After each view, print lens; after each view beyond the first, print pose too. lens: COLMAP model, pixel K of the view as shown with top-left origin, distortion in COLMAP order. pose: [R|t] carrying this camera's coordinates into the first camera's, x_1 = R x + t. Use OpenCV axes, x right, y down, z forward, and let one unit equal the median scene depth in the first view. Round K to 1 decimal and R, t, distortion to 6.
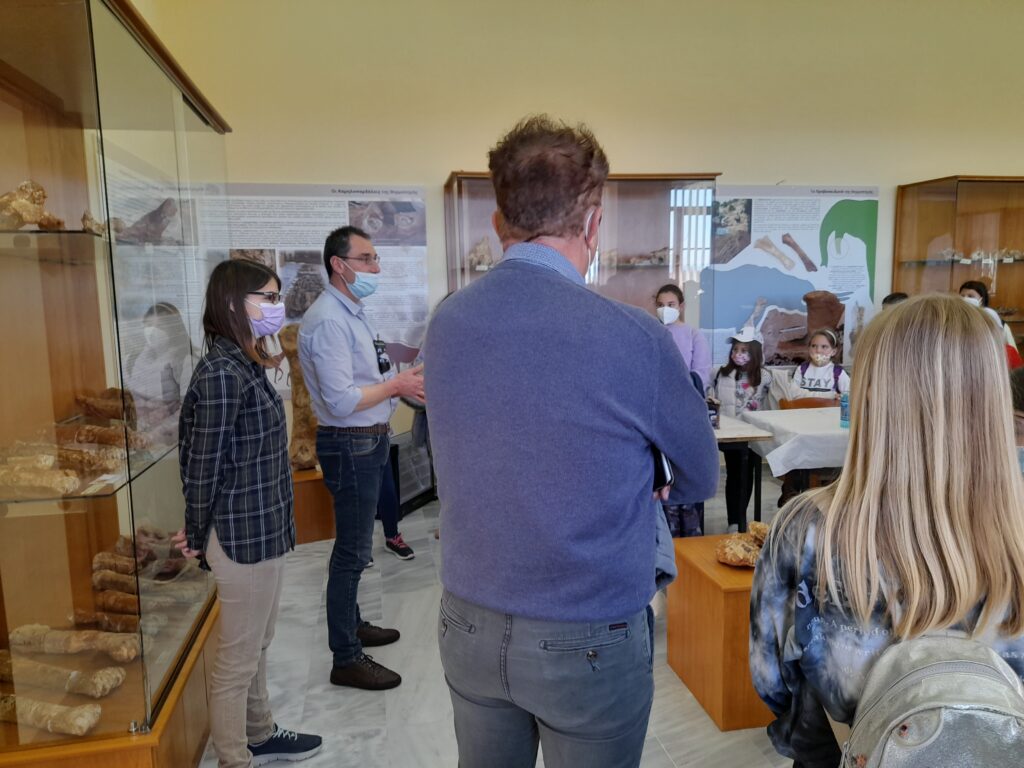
lens RADIAL K [[750.4, 0, 512.7], [0, 750.4, 384.2], [0, 0, 1]] dist [0.047160, -0.024101]
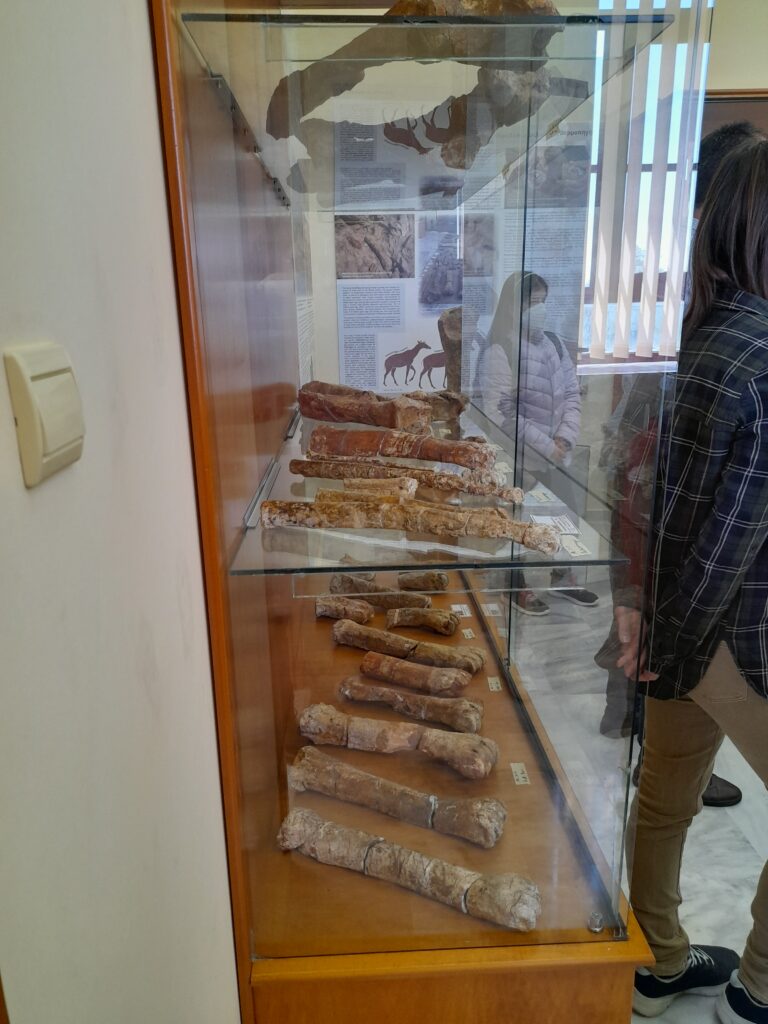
lens RADIAL K [[750.4, 0, 380.0], [0, 750.4, 521.4], [0, 0, 1]] dist [0.047160, -0.024101]
pose [[0.987600, 0.042711, -0.151068, -0.181256], [-0.017081, 0.985801, 0.167045, 0.008626], [0.156058, -0.162394, 0.974307, 0.130174]]
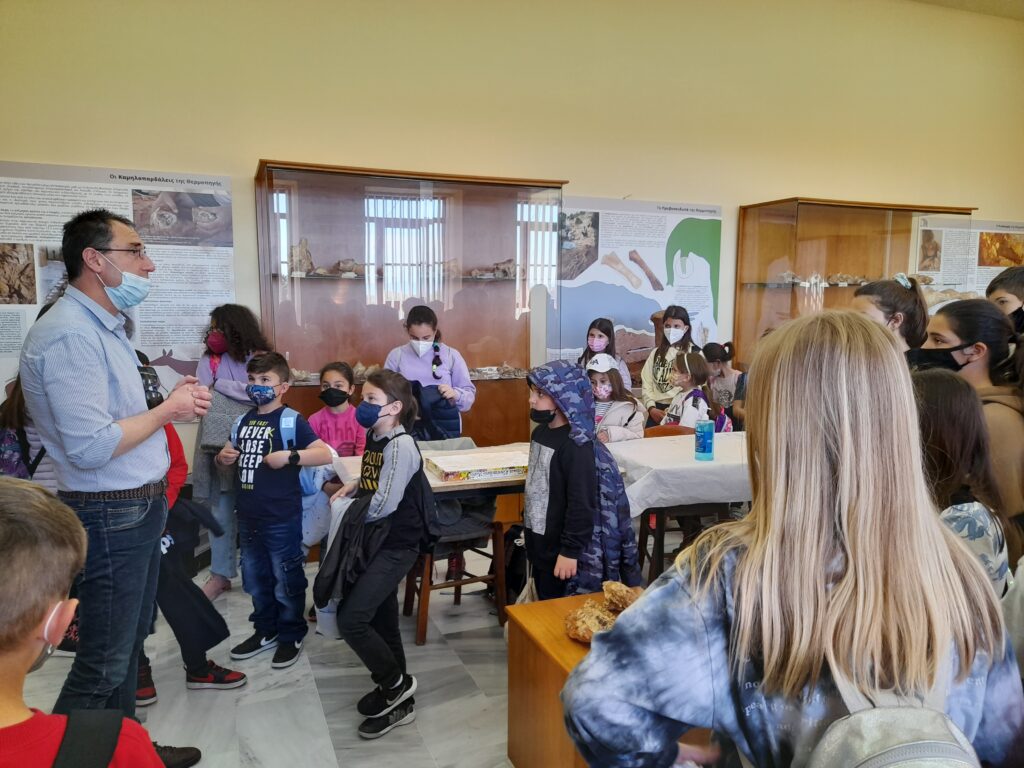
lens RADIAL K [[750.4, 0, 490.9], [0, 750.4, 388.8], [0, 0, 1]] dist [0.047160, -0.024101]
pose [[0.985752, 0.002031, 0.168193, 0.025695], [0.000699, 0.999869, -0.016169, -0.009111], [-0.168204, 0.016057, 0.985621, 0.100524]]
